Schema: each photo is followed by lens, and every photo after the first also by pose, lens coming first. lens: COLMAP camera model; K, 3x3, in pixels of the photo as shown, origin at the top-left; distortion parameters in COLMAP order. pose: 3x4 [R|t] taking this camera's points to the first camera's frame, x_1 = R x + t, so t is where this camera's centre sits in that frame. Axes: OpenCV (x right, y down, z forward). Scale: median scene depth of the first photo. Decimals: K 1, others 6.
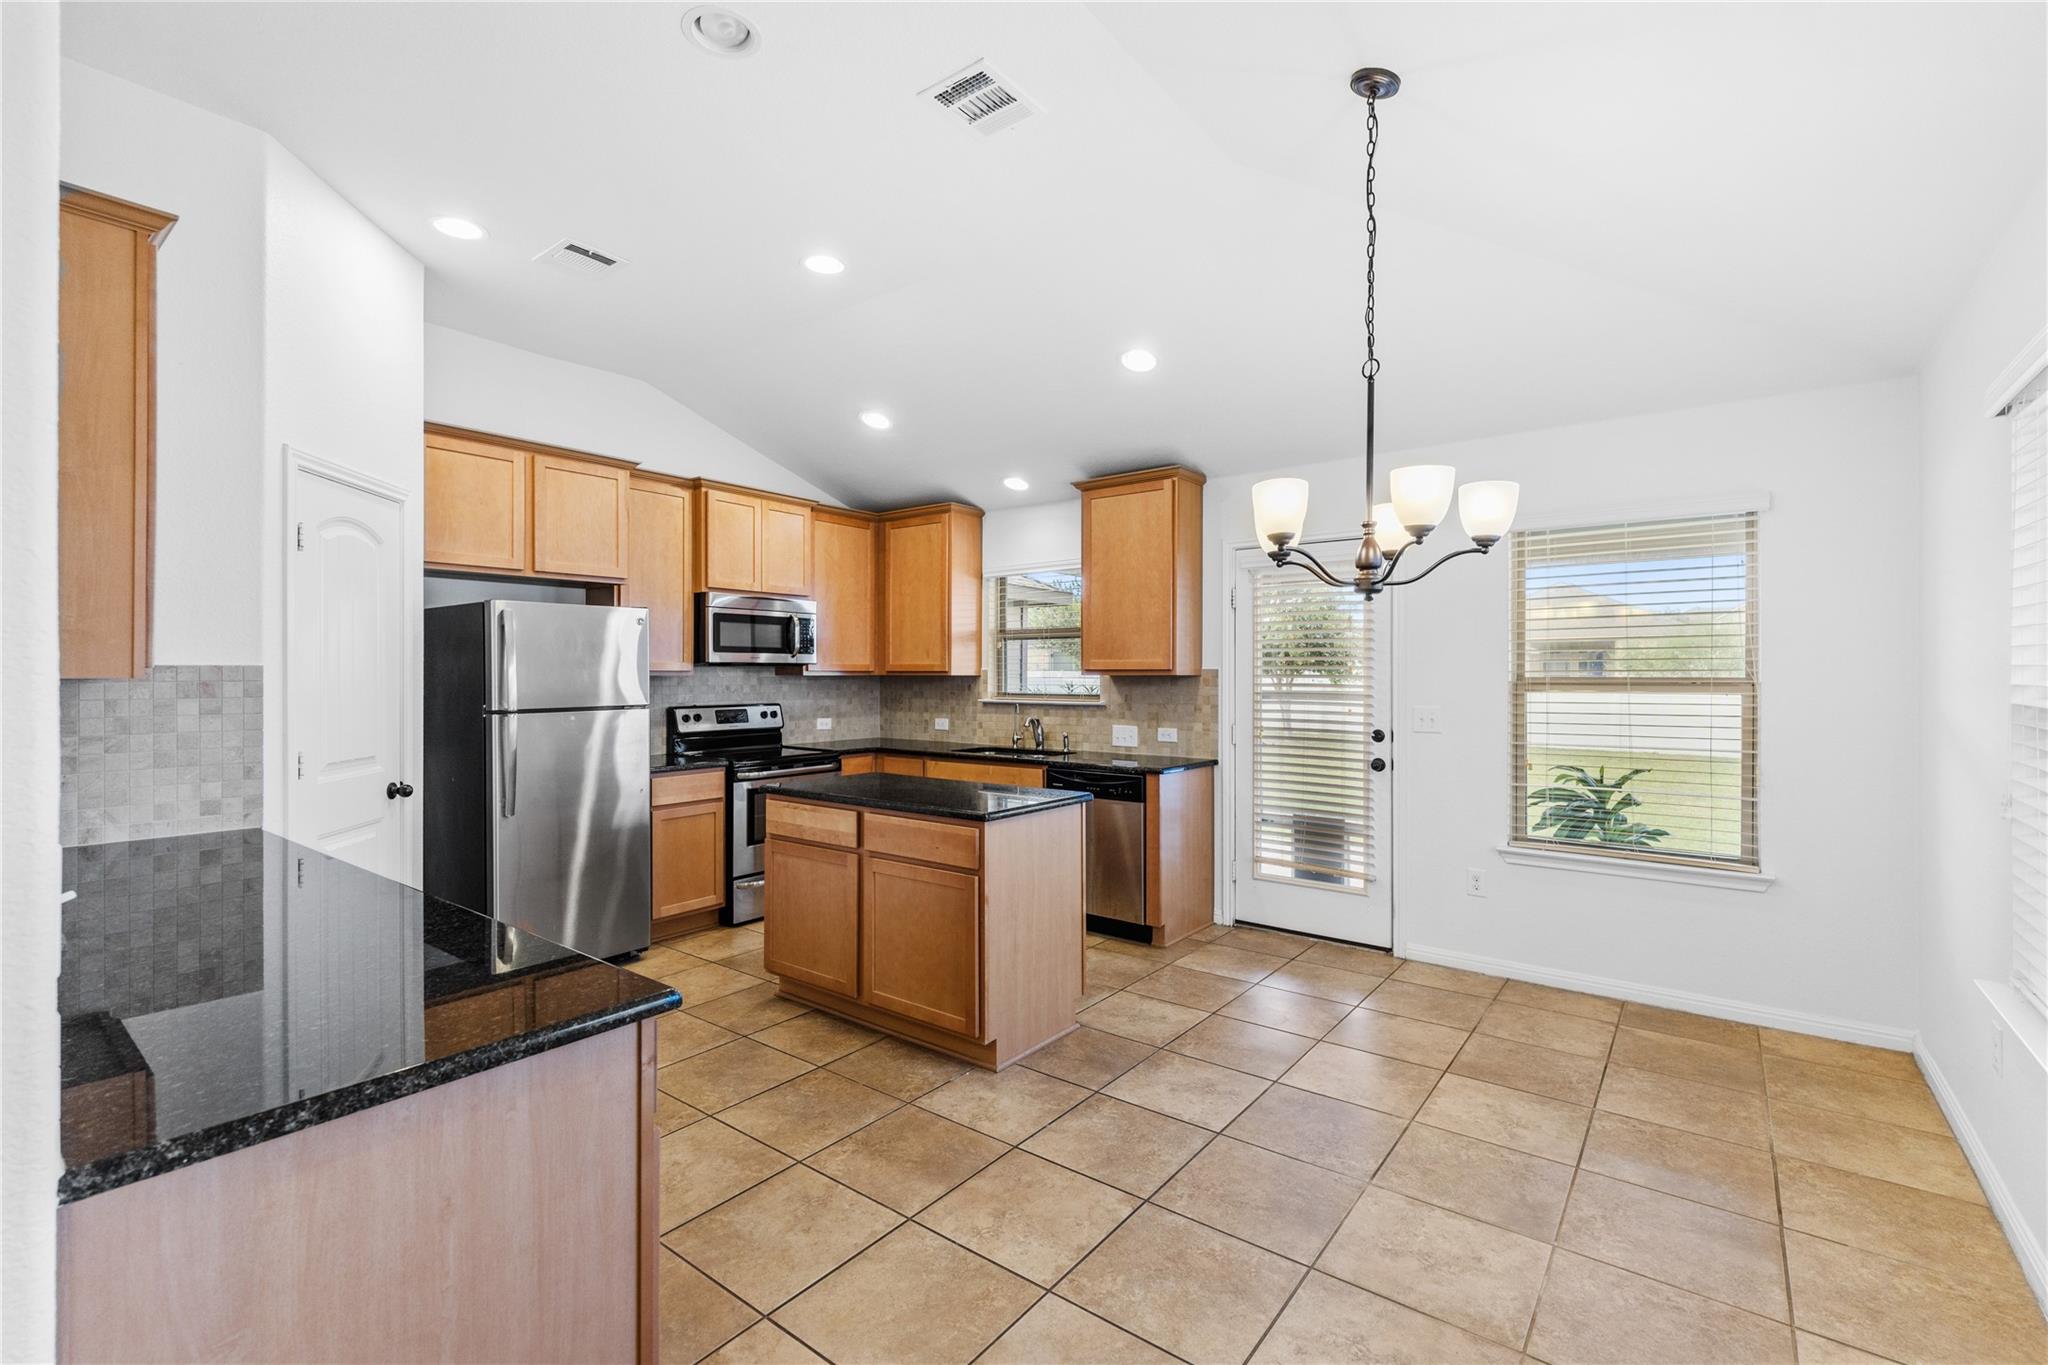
lens RADIAL K [[895.0, 0, 1011.6], [0, 895.0, 674.3], [0, 0, 1]] dist [0.022156, -0.006449]
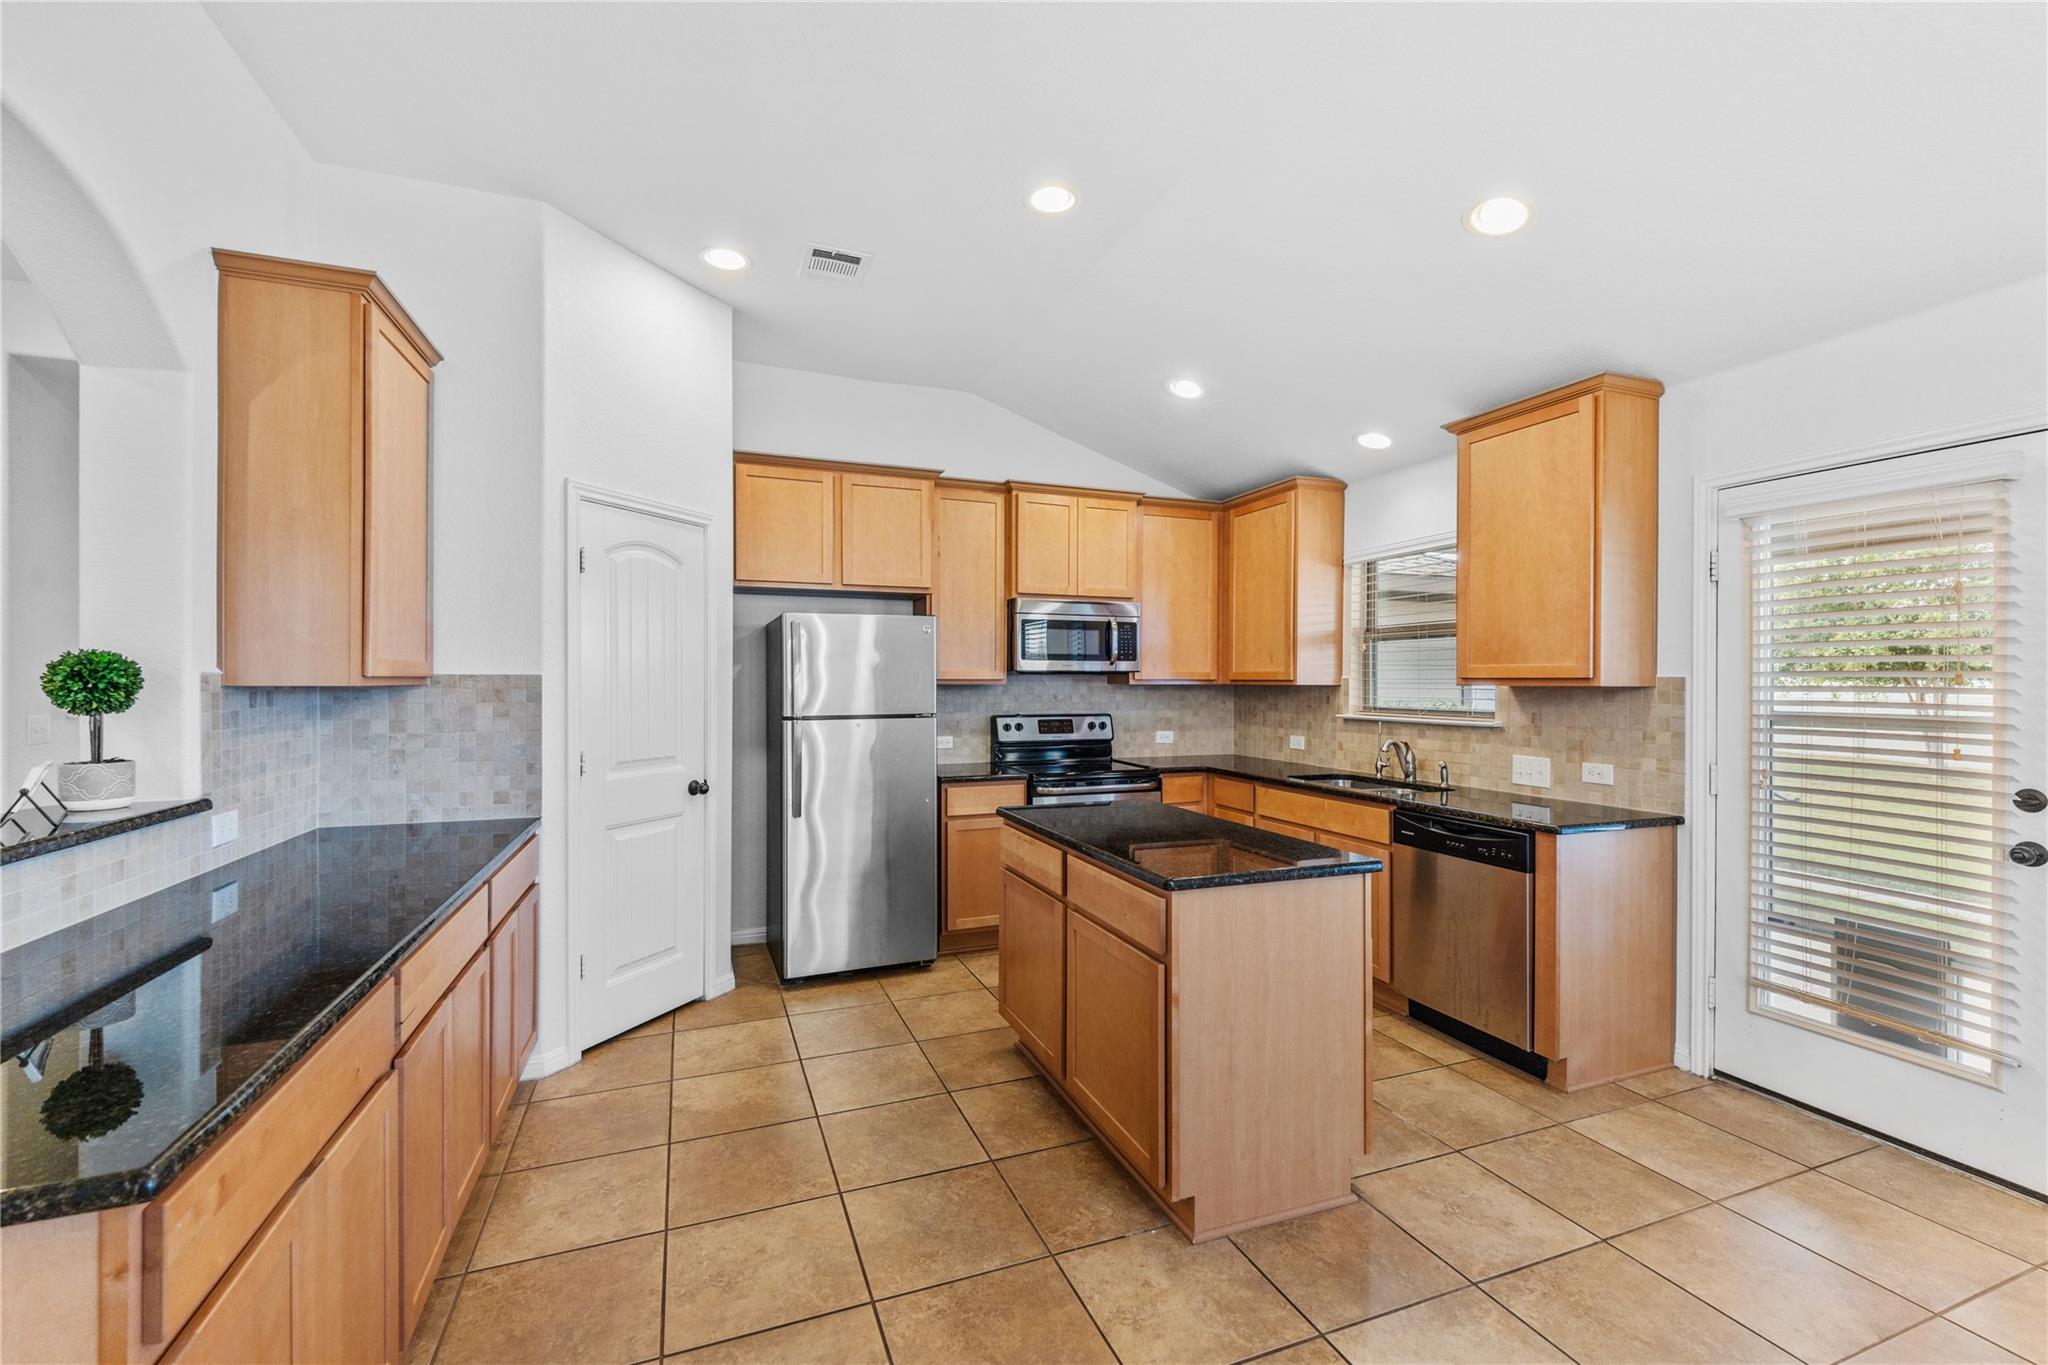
lens RADIAL K [[839.4, 0, 1027.5], [0, 839.4, 685.8], [0, 0, 1]] dist [0.015523, -0.007195]
pose [[0.858215, 0.004542, -0.513270, 0.140826], [-0.002442, 0.999986, 0.004766, -0.001417], [0.513284, -0.002837, 0.858214, 0.238691]]
